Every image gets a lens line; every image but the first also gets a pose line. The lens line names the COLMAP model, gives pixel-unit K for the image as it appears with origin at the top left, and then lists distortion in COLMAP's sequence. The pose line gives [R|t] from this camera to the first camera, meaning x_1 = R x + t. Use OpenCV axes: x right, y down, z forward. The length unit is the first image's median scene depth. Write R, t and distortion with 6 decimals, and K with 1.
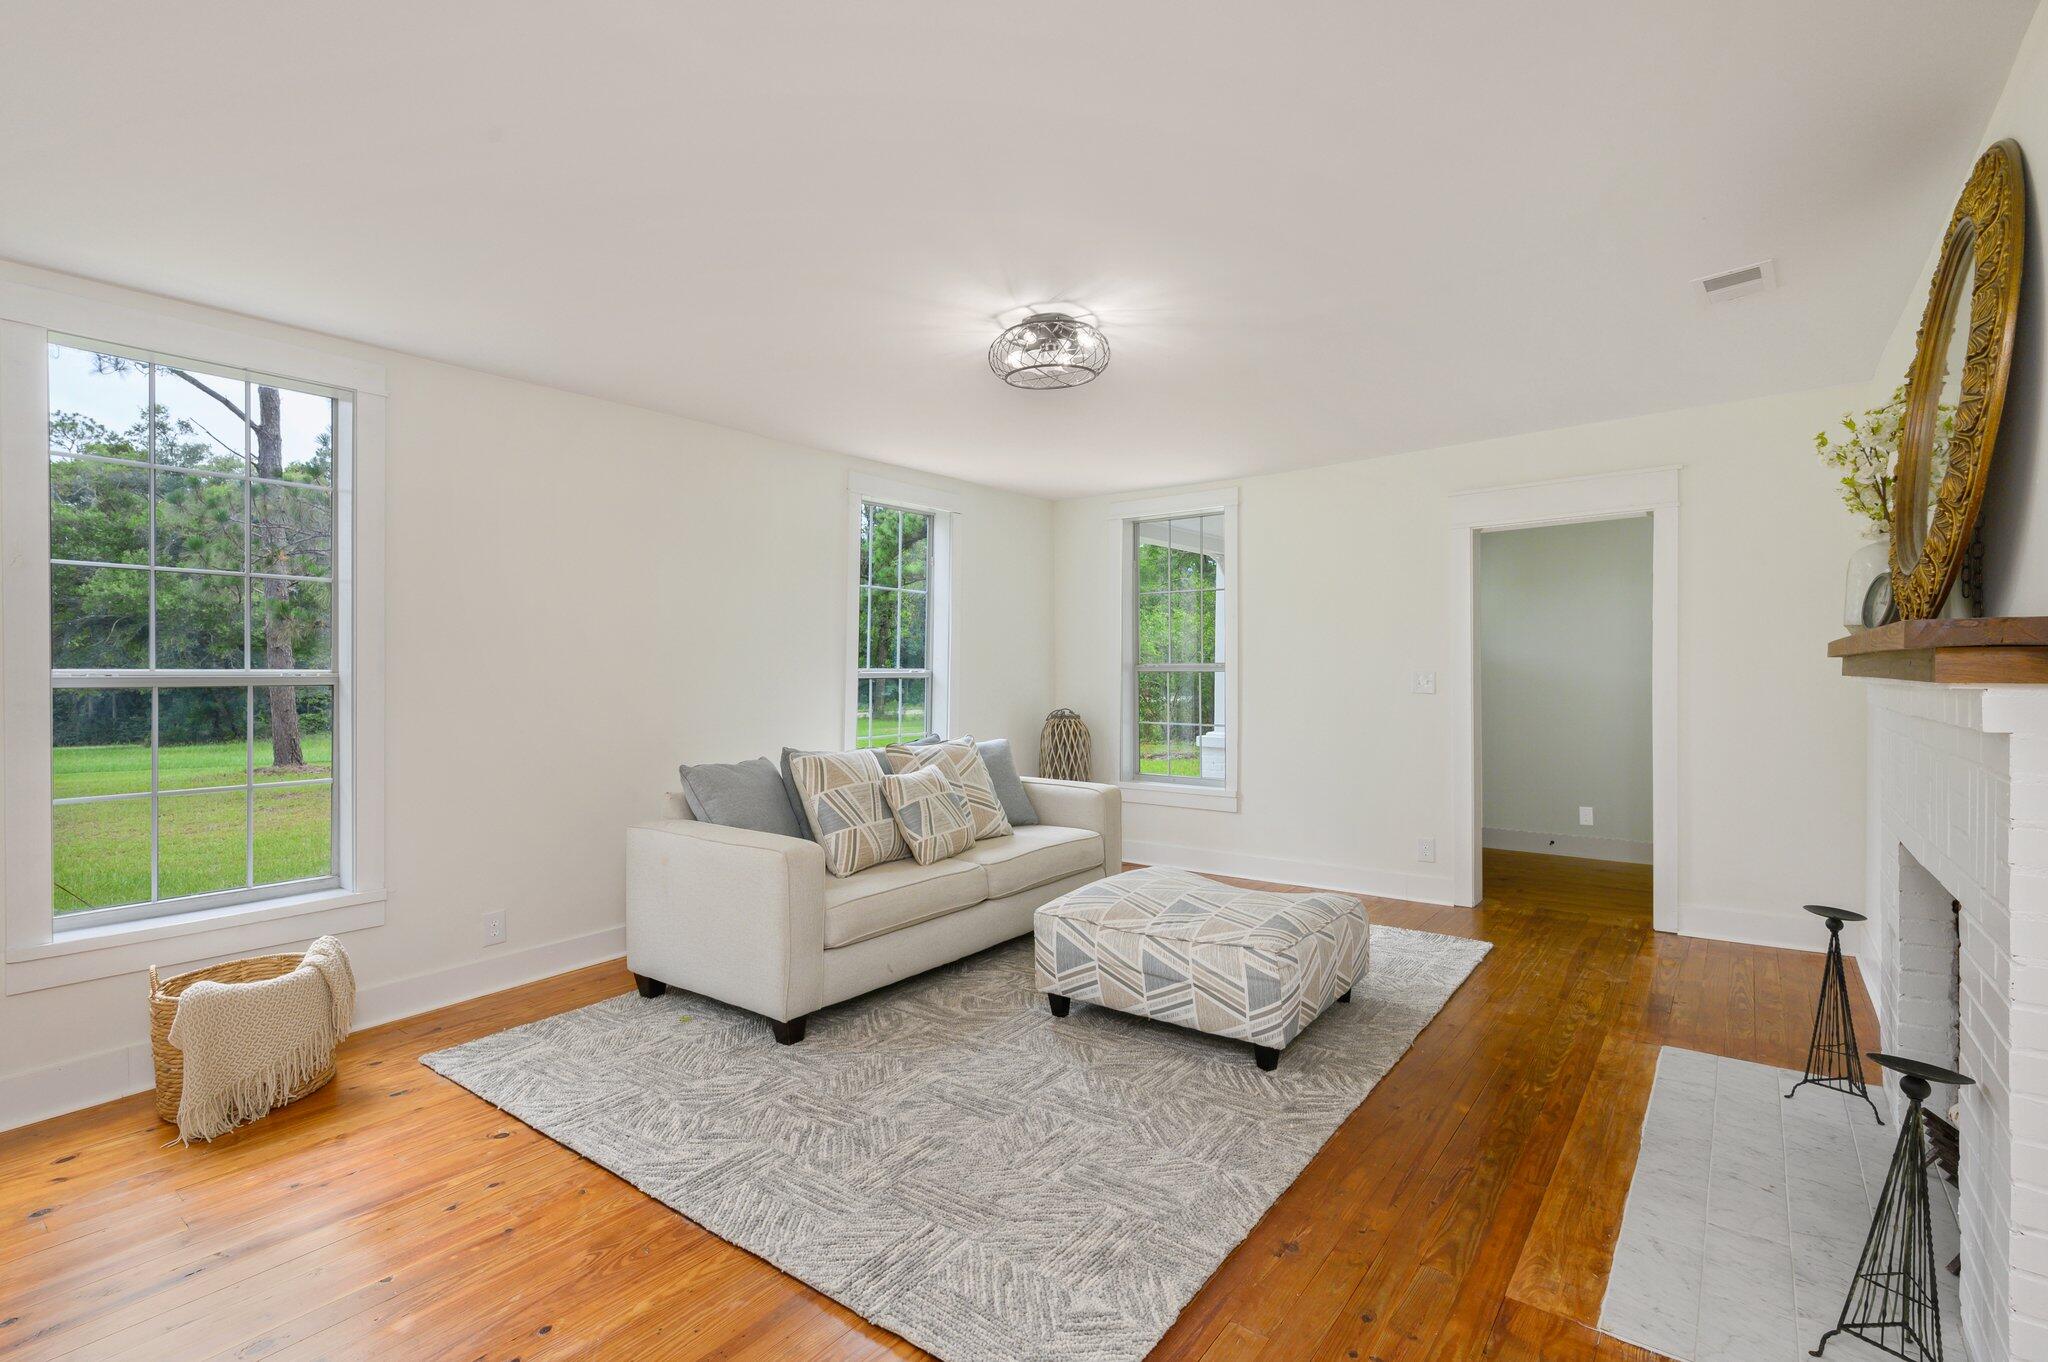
lens RADIAL K [[957.0, 0, 1026.0], [0, 957.0, 678.2], [0, 0, 1]] dist [-0.001620, -0.000115]
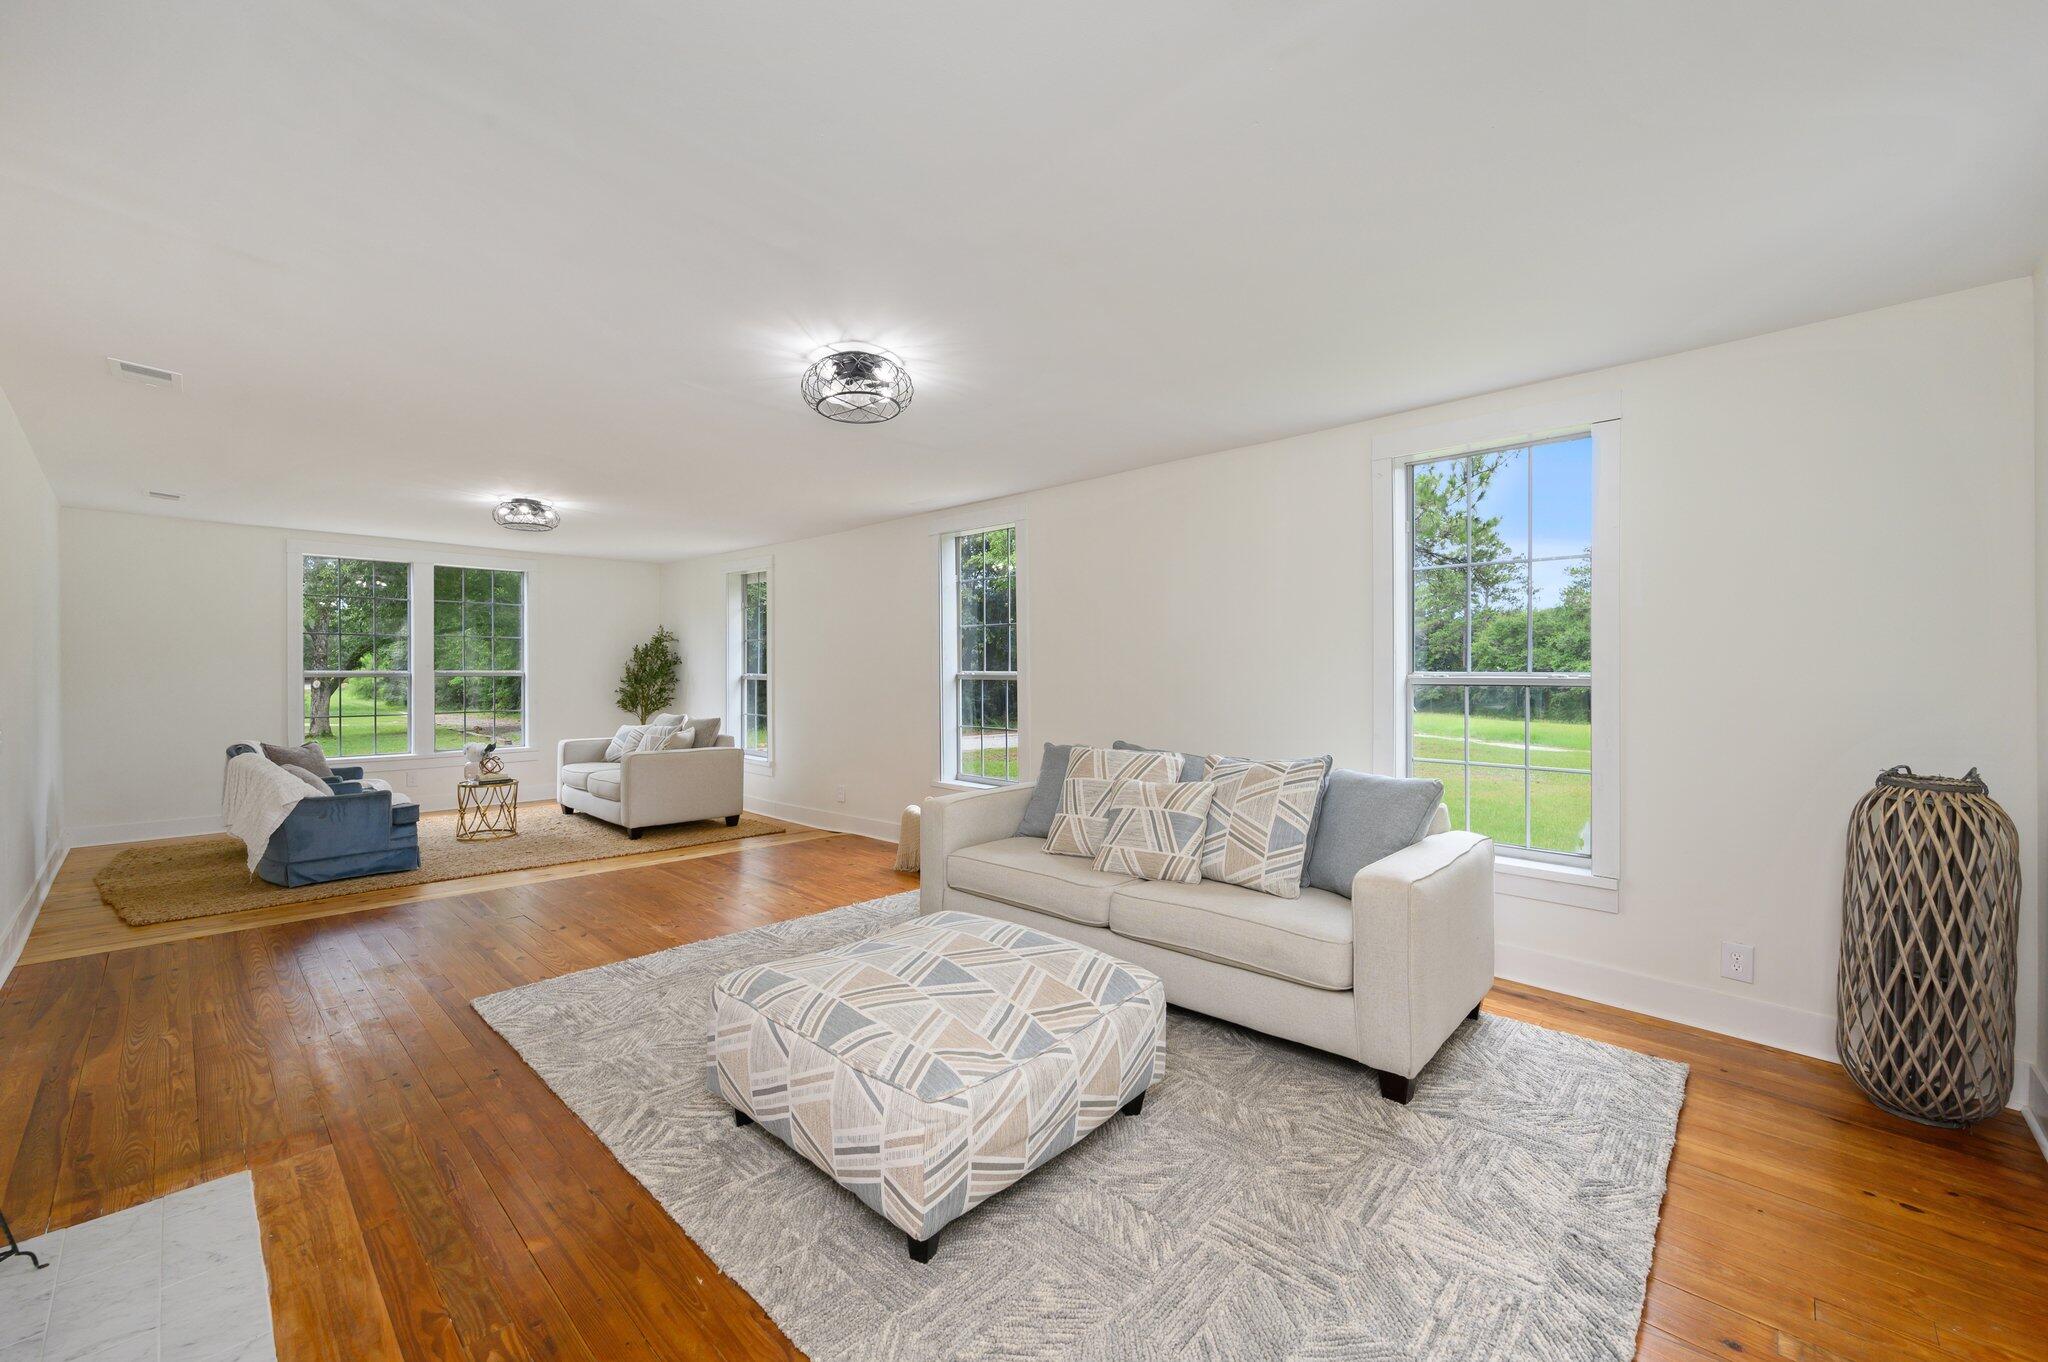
lens RADIAL K [[808.9, 0, 1026.1], [0, 808.9, 674.1], [0, 0, 1]] dist [-0.004060, -0.000349]
pose [[-0.110993, 0.006549, -0.993800, 1.250560], [-0.005980, 0.999956, 0.007257, -0.025065], [0.993803, 0.006748, -0.110949, 1.727382]]
